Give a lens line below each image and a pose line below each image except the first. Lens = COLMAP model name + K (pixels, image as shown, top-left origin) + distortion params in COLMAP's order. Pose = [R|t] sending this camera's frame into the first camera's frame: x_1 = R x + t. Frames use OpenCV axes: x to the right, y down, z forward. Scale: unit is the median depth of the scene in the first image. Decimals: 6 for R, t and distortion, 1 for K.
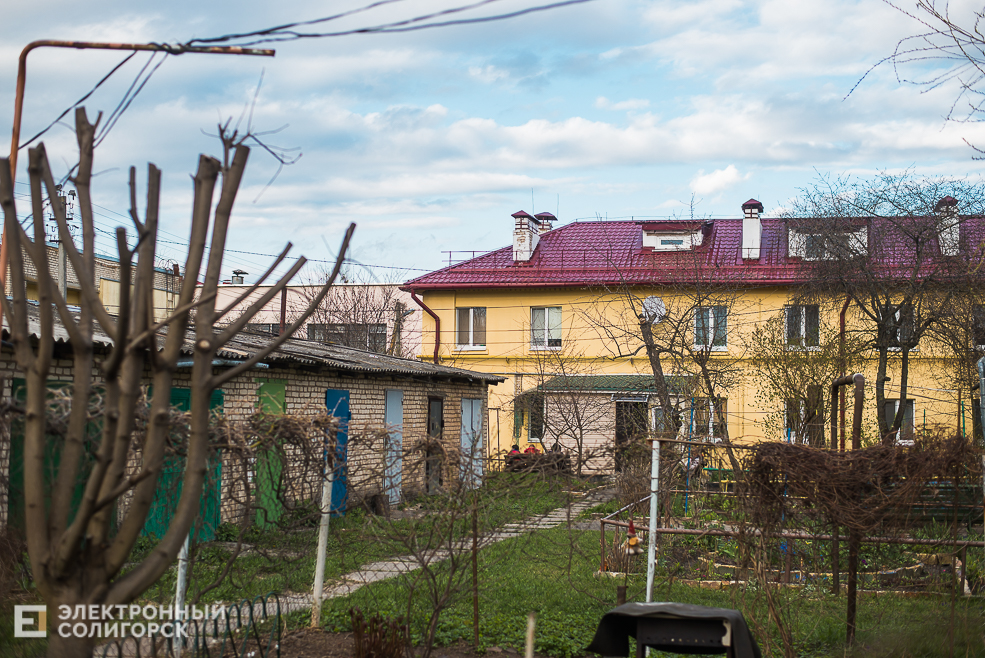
lens RADIAL K [[1392.4, 0, 492.5], [0, 1392.4, 329.0], [0, 0, 1]] dist [-0.114761, 0.001423]
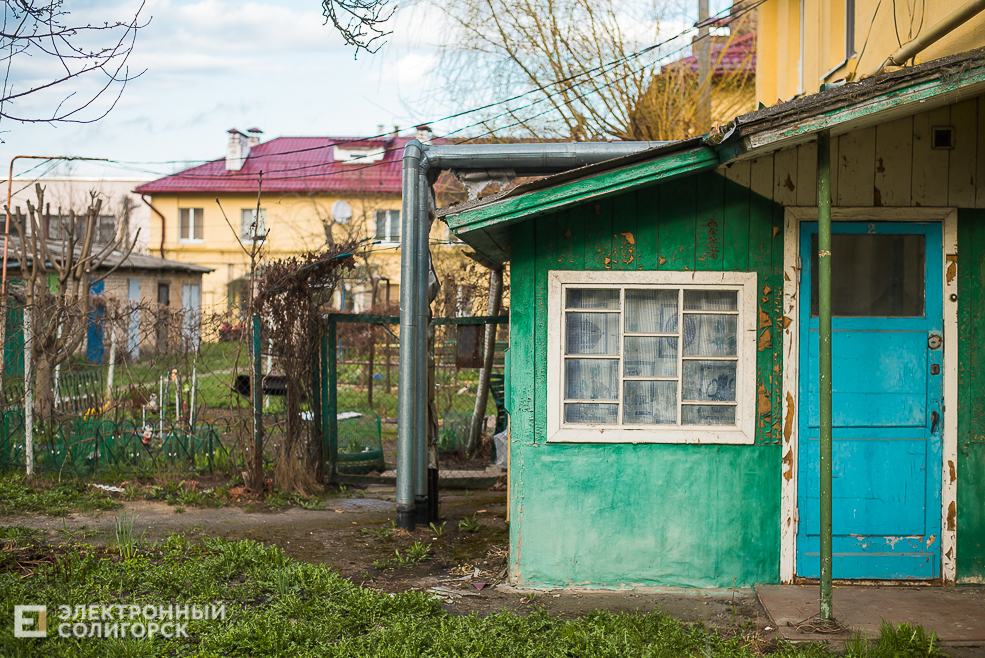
lens RADIAL K [[1392.4, 0, 492.5], [0, 1392.4, 329.0], [0, 0, 1]] dist [-0.114761, 0.001423]
pose [[0.980926, -0.004618, 0.194325, 0.007138], [-0.011633, 0.996531, 0.082403, -0.013046], [-0.194032, -0.083092, 0.977470, -0.231426]]
